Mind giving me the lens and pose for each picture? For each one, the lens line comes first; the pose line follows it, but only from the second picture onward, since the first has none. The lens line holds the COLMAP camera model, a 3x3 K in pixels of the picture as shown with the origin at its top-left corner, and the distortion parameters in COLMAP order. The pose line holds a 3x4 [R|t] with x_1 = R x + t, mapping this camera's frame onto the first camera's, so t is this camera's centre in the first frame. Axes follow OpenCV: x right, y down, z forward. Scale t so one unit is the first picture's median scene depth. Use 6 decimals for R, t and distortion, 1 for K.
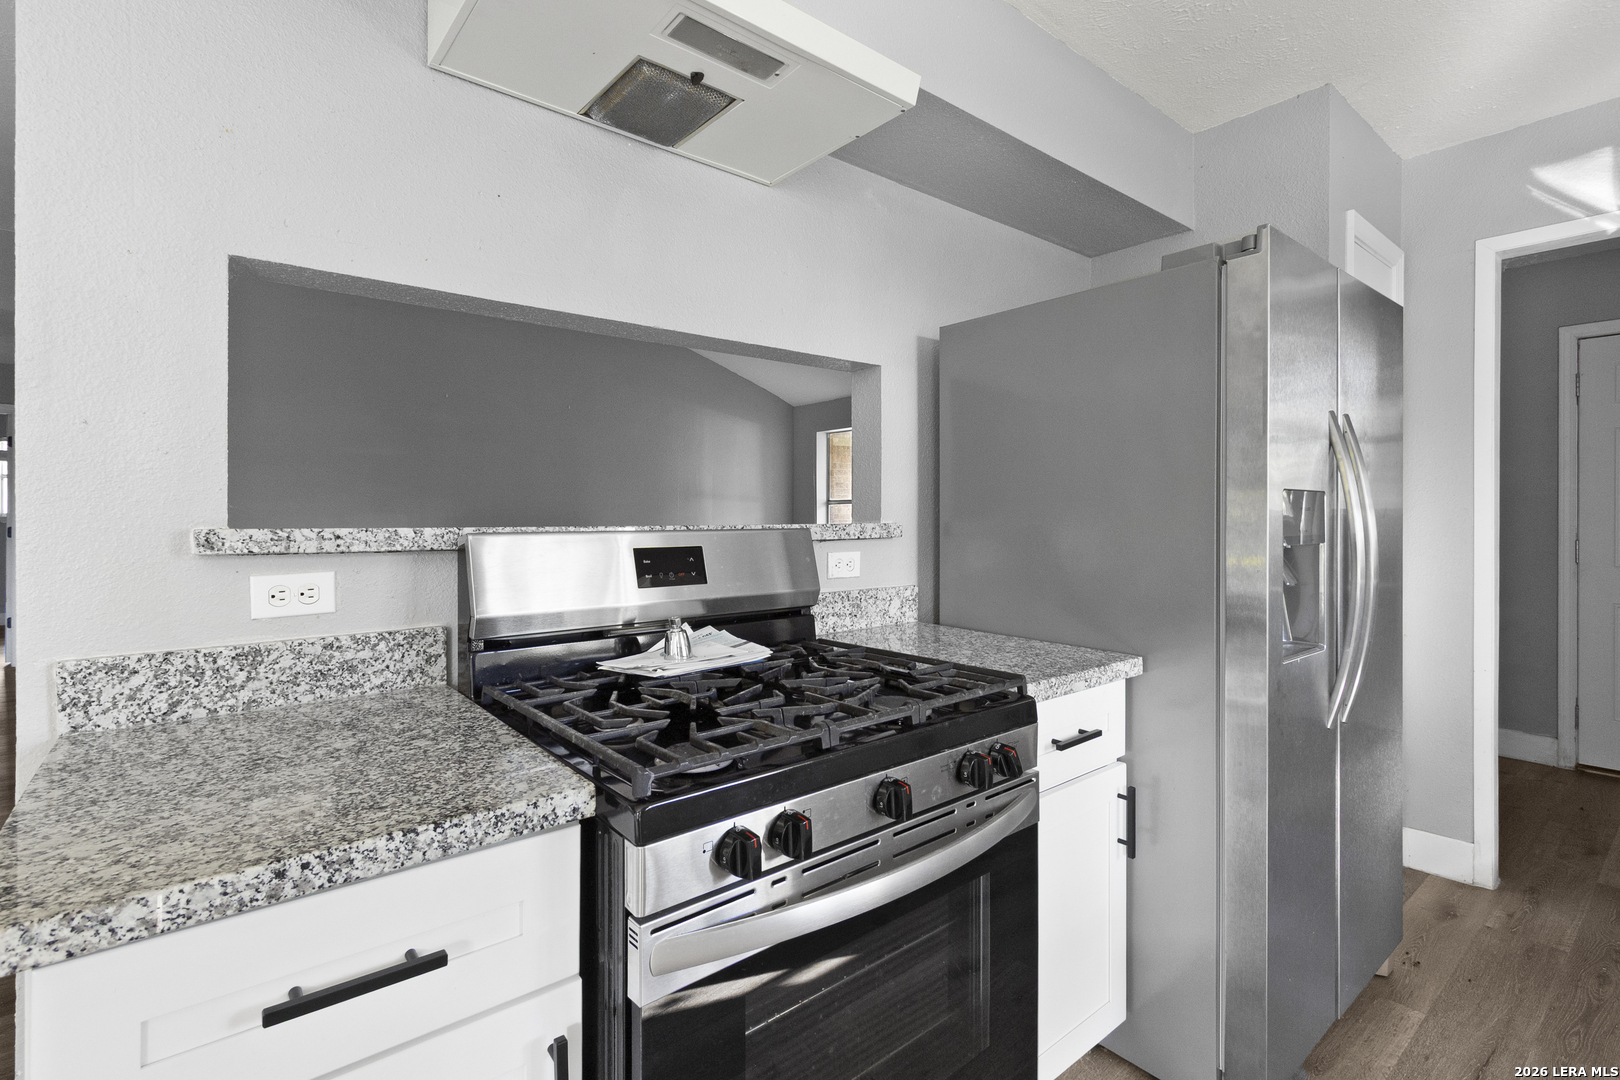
lens RADIAL K [[752.8, 0, 792.9], [0, 752.8, 518.9], [0, 0, 1]] dist [-0.000126, 0.002398]
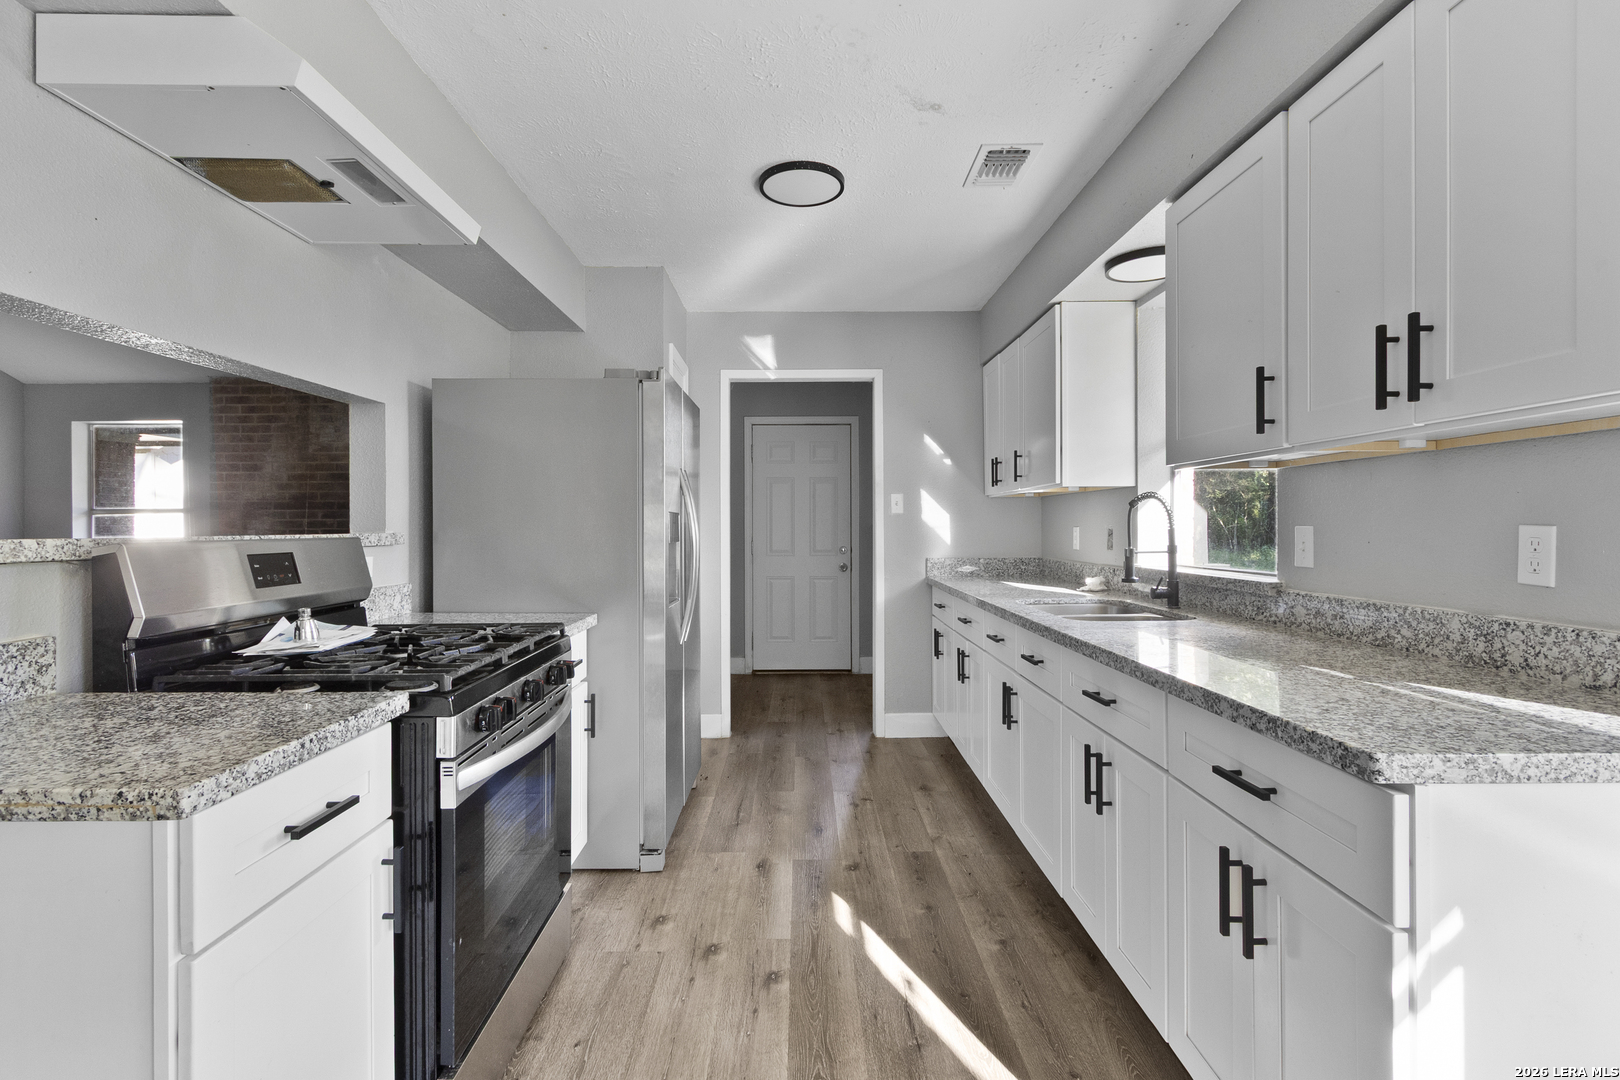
lens RADIAL K [[752.8, 0, 798.6], [0, 752.8, 530.0], [0, 0, 1]] dist [-0.000126, 0.002398]
pose [[0.625688, -0.004391, 0.780061, -0.634686], [0.005431, 0.999984, 0.001274, 0.003666], [-0.780055, 0.003439, 0.625702, -0.427883]]
